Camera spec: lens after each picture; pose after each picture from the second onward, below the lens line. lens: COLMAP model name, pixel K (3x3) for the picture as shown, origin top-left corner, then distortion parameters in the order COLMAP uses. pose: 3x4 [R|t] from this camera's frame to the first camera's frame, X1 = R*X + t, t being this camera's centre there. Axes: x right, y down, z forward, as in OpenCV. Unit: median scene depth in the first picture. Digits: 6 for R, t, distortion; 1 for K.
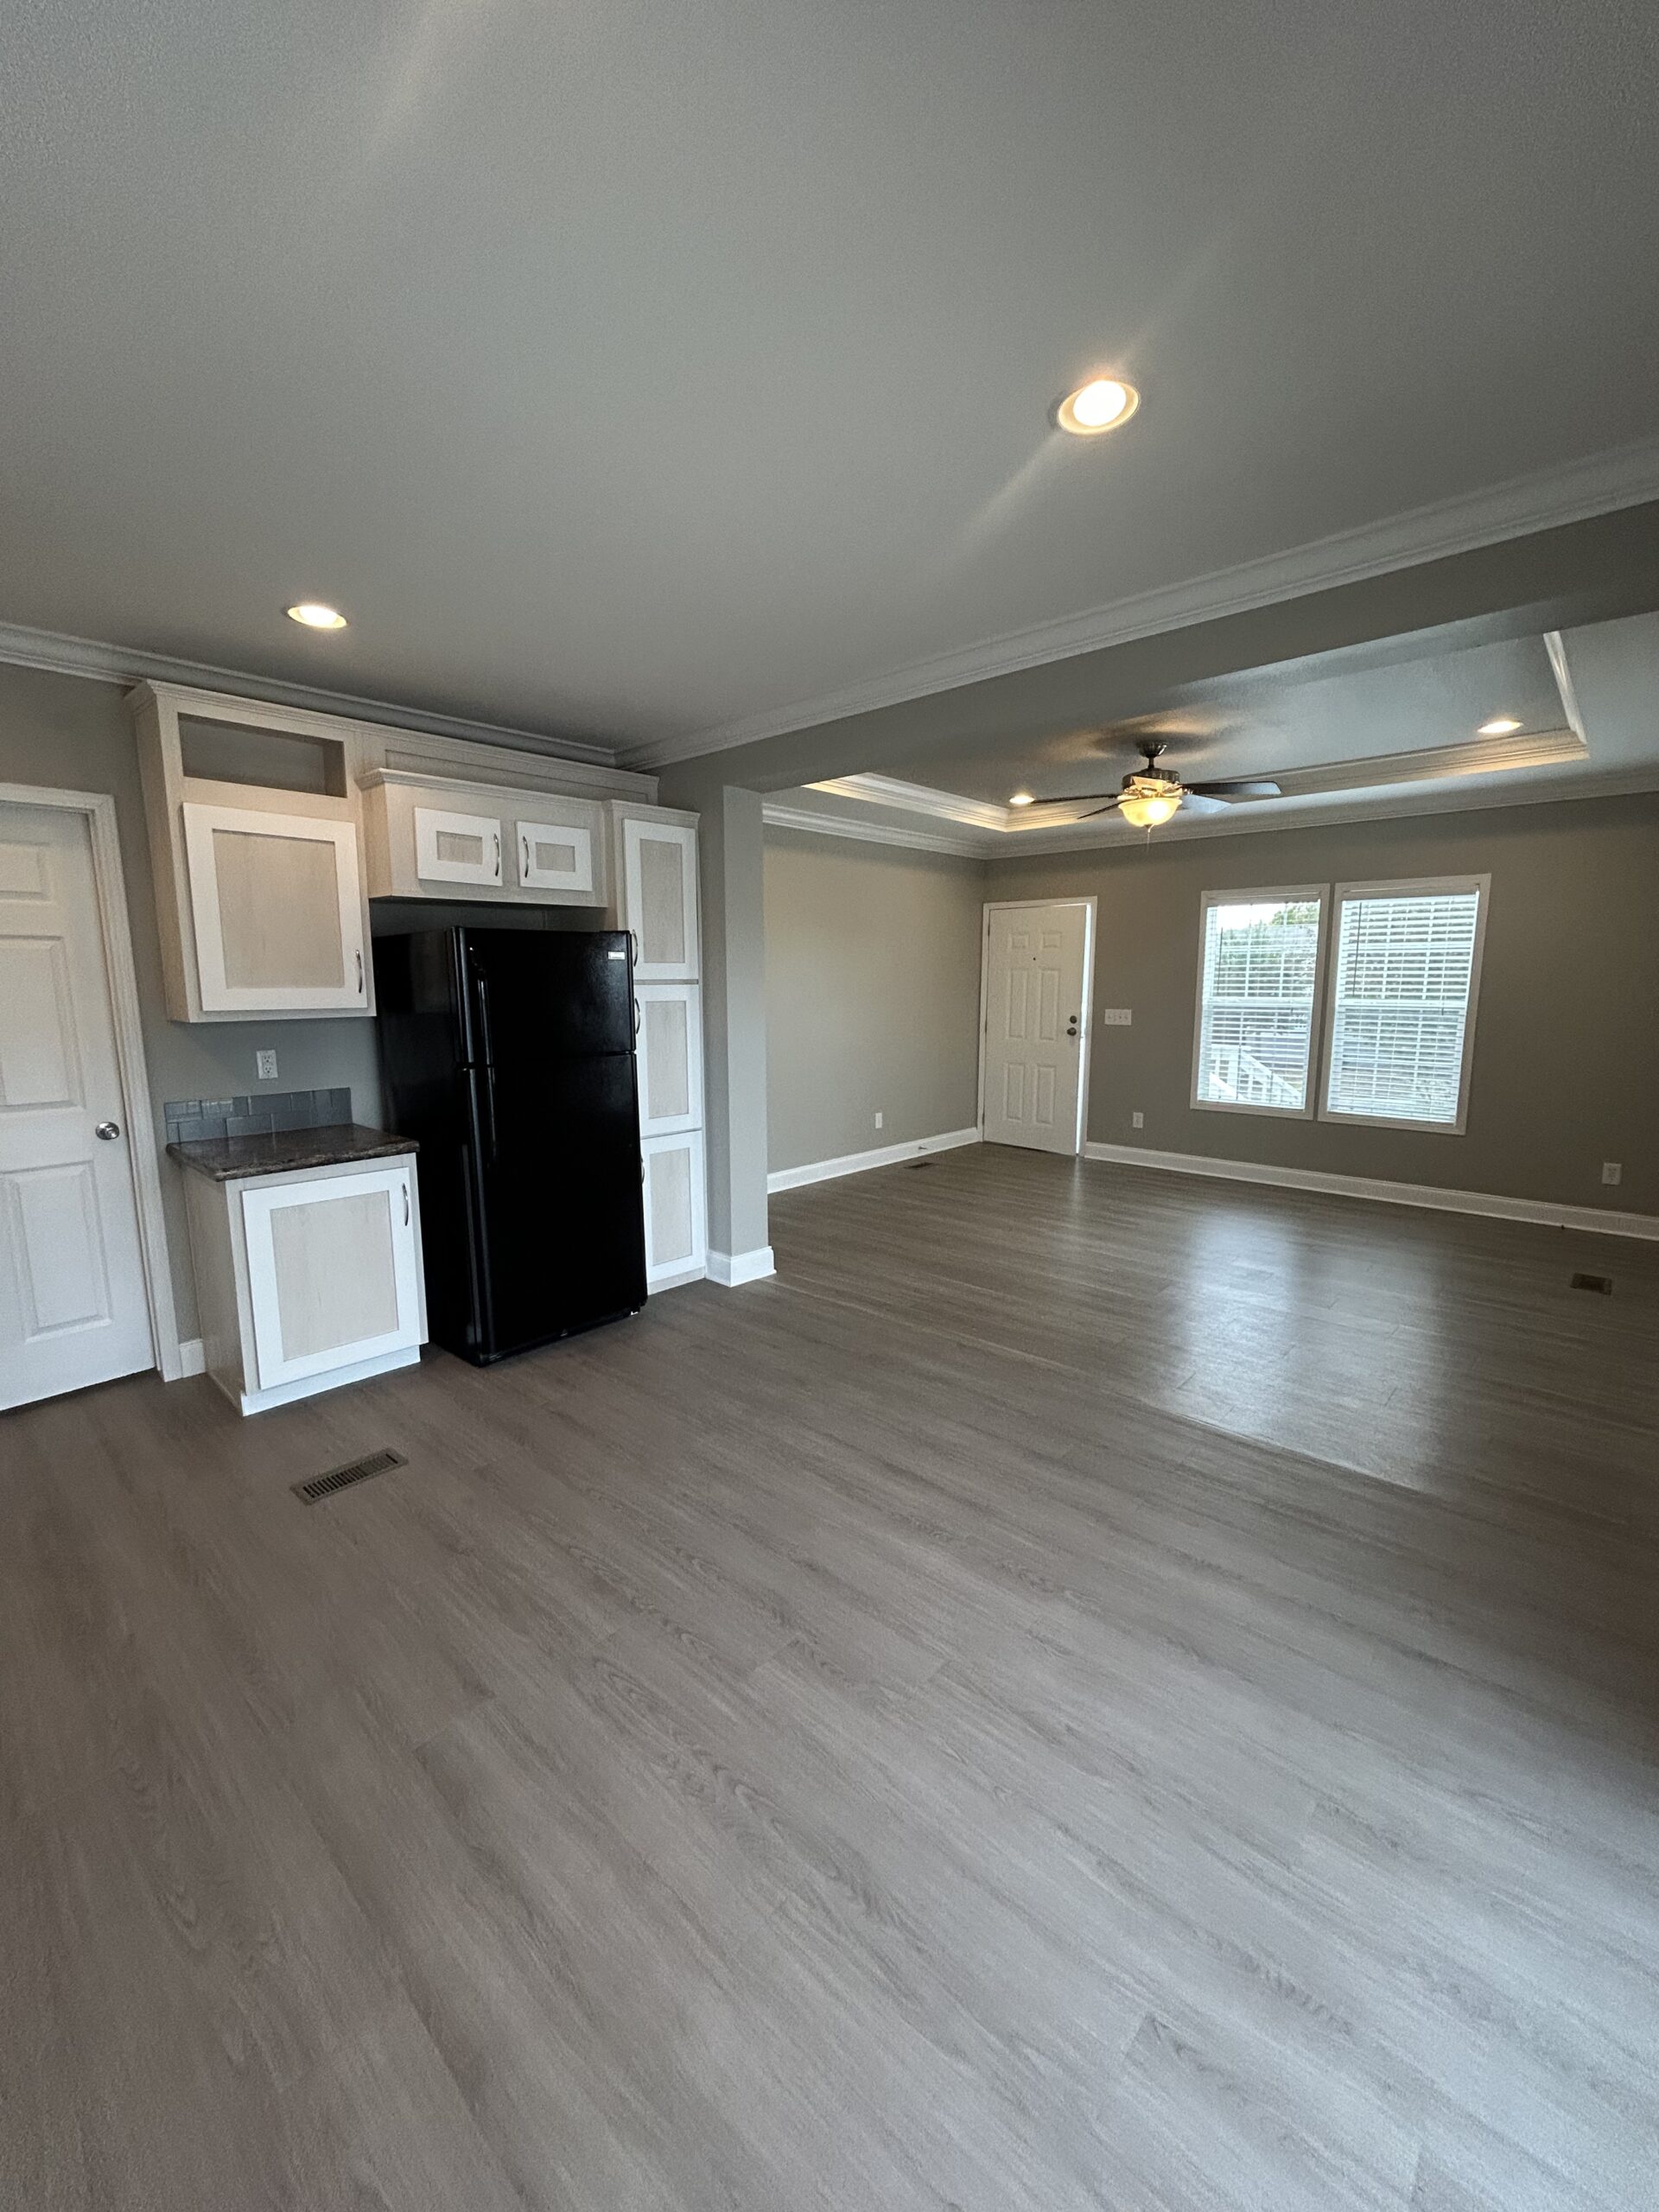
lens RADIAL K [[886.4, 0, 835.2], [0, 886.4, 1105.8], [0, 0, 1]] dist [-0.001830, 0.000073]
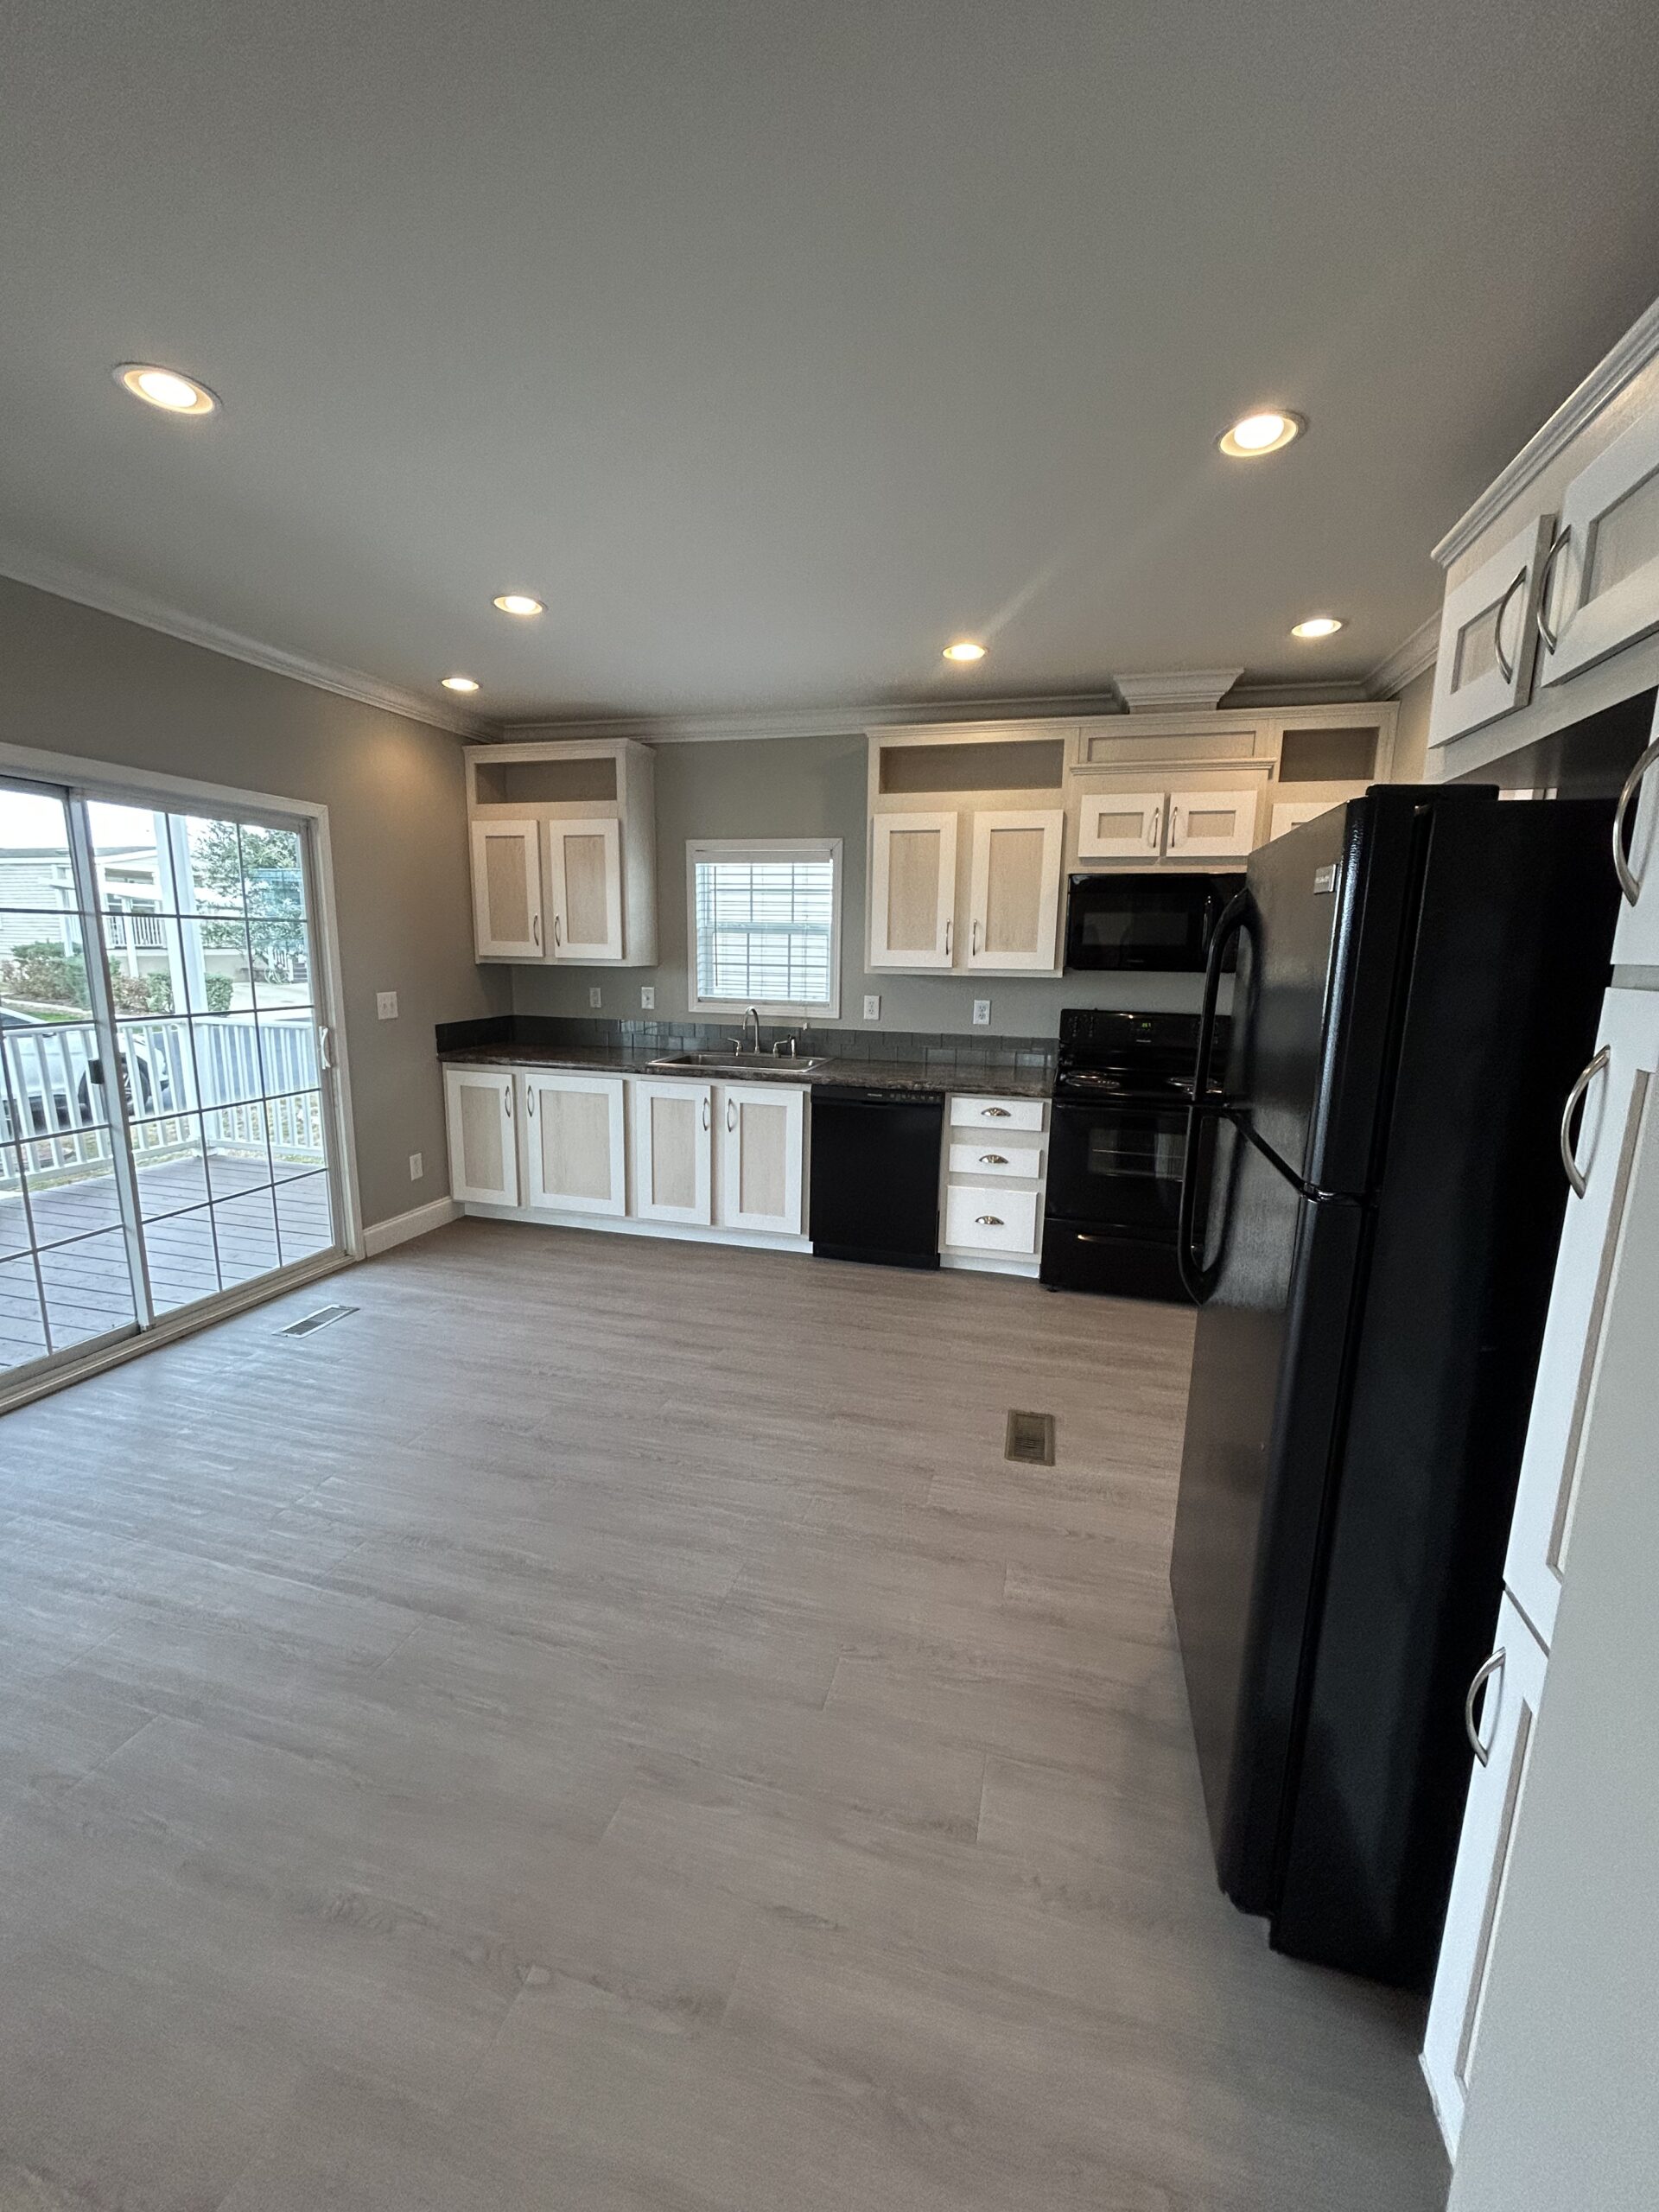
lens RADIAL K [[886.4, 0, 835.2], [0, 886.4, 1105.8], [0, 0, 1]] dist [-0.001830, 0.000073]
pose [[-0.887813, 0.072227, -0.454502, 0.065940], [-0.085293, 0.944672, 0.316732, -0.187804], [0.452232, 0.319965, -0.832531, 1.244430]]
